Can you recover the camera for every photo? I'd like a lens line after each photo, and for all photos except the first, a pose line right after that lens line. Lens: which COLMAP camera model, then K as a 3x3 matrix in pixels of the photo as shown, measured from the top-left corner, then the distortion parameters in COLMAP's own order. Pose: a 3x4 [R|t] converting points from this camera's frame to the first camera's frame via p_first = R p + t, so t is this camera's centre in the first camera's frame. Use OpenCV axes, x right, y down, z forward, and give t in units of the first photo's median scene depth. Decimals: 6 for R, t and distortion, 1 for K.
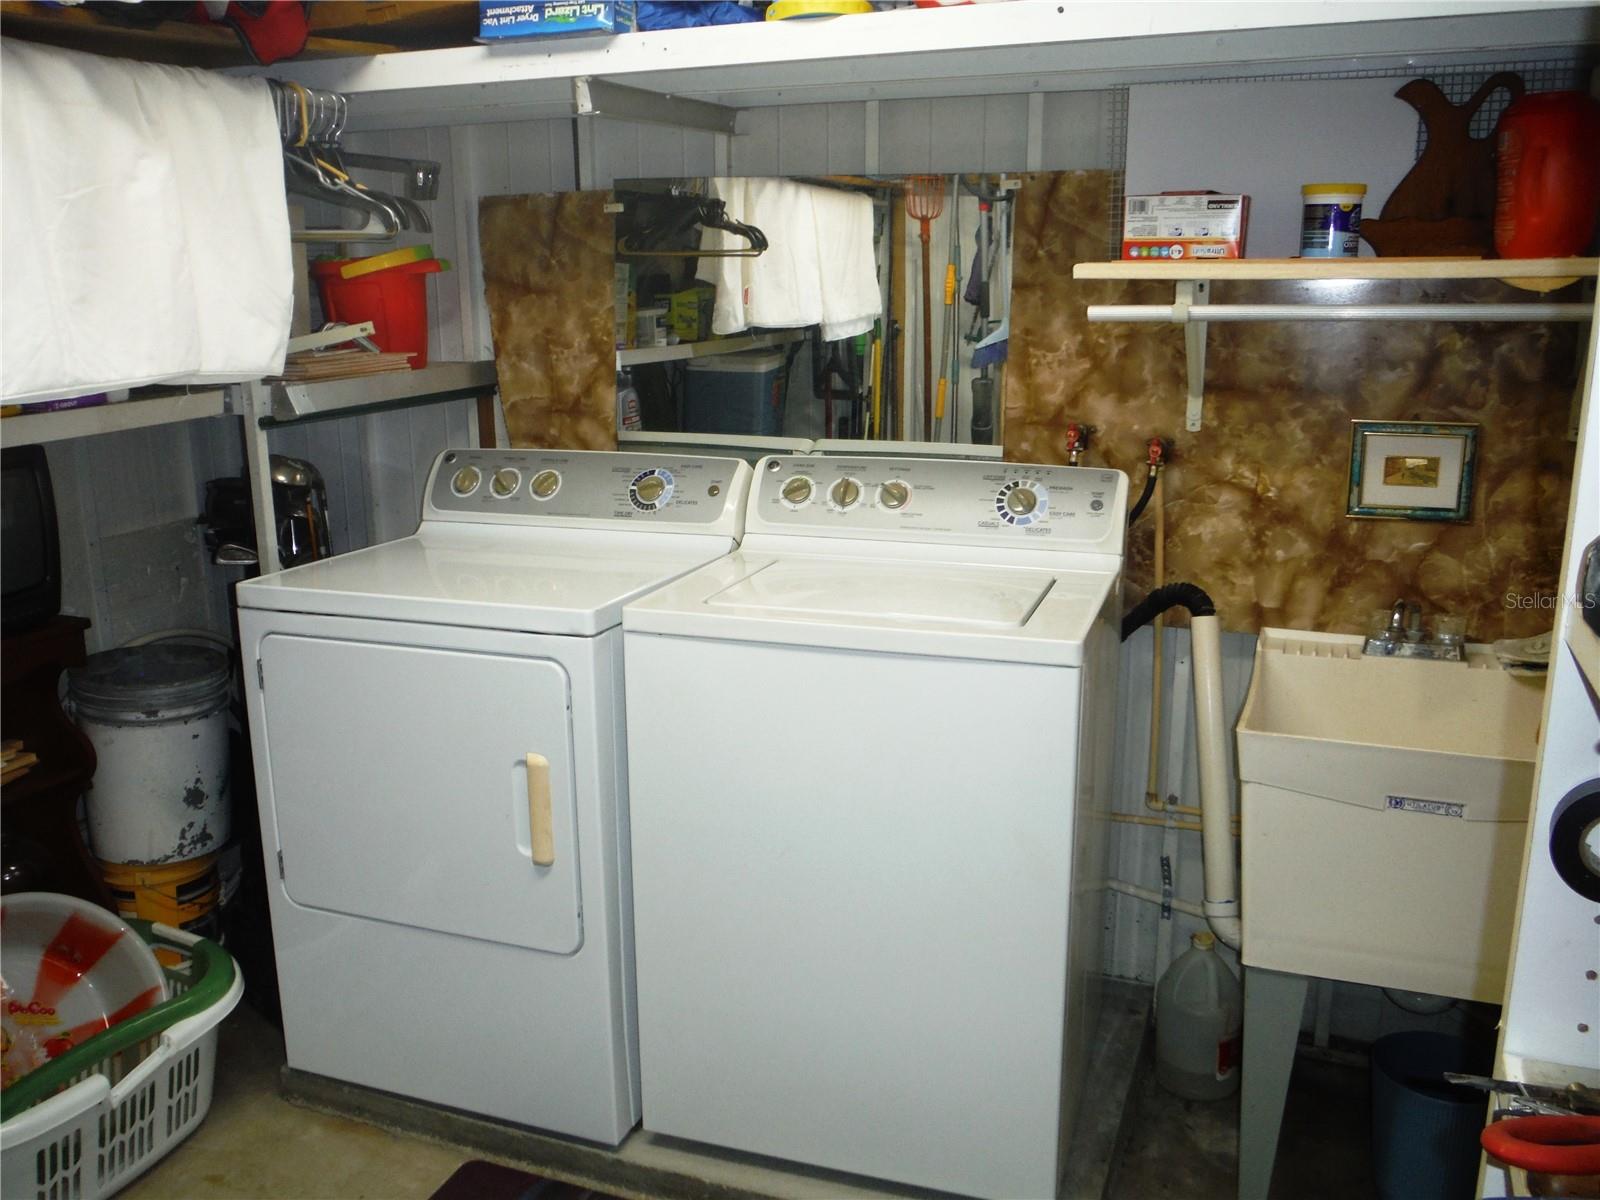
lens RADIAL K [[1360.6, 0, 798.5], [0, 1360.6, 603.3], [0, 0, 1]] dist [-0.057736, 0.035250]
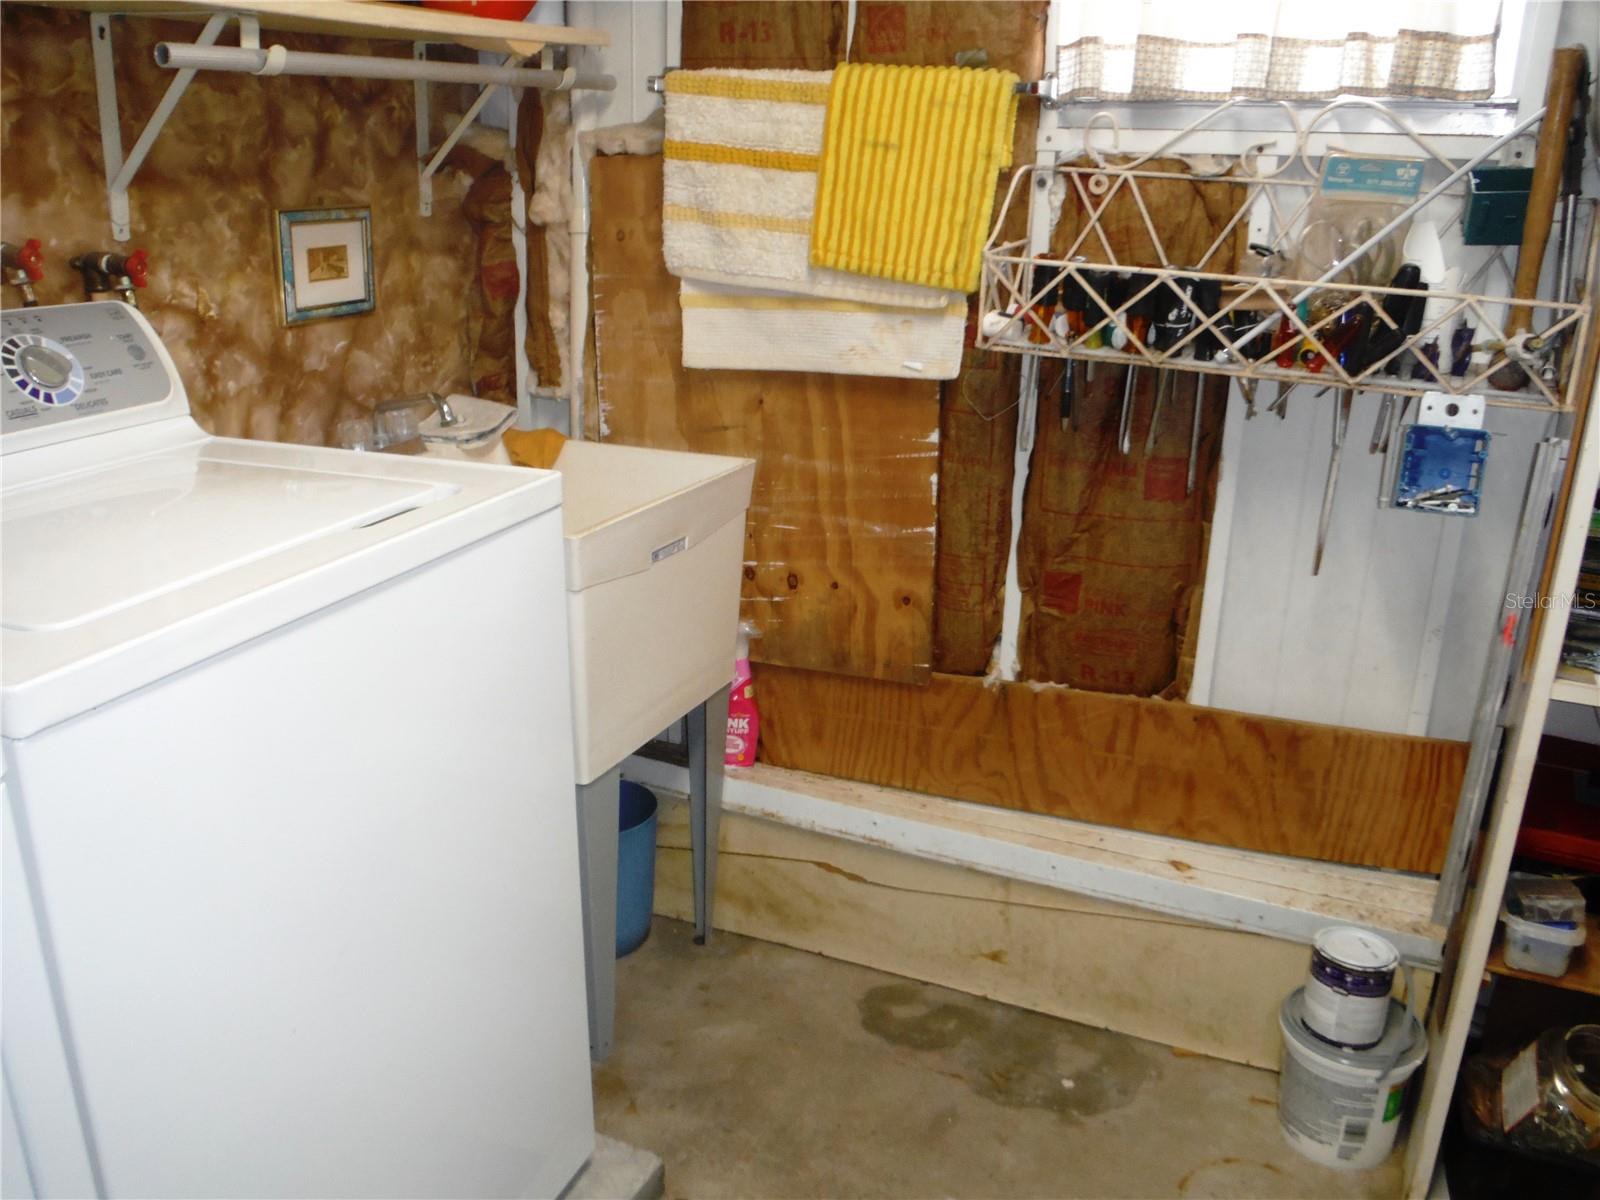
lens RADIAL K [[1360.6, 0, 804.0], [0, 1360.6, 607.0], [0, 0, 1]] dist [-0.057736, 0.035250]
pose [[0.045976, -0.314744, 0.948062, -0.253723], [0.209278, 0.931040, 0.298944, -0.048172], [-0.976775, 0.184664, 0.108674, 0.350904]]
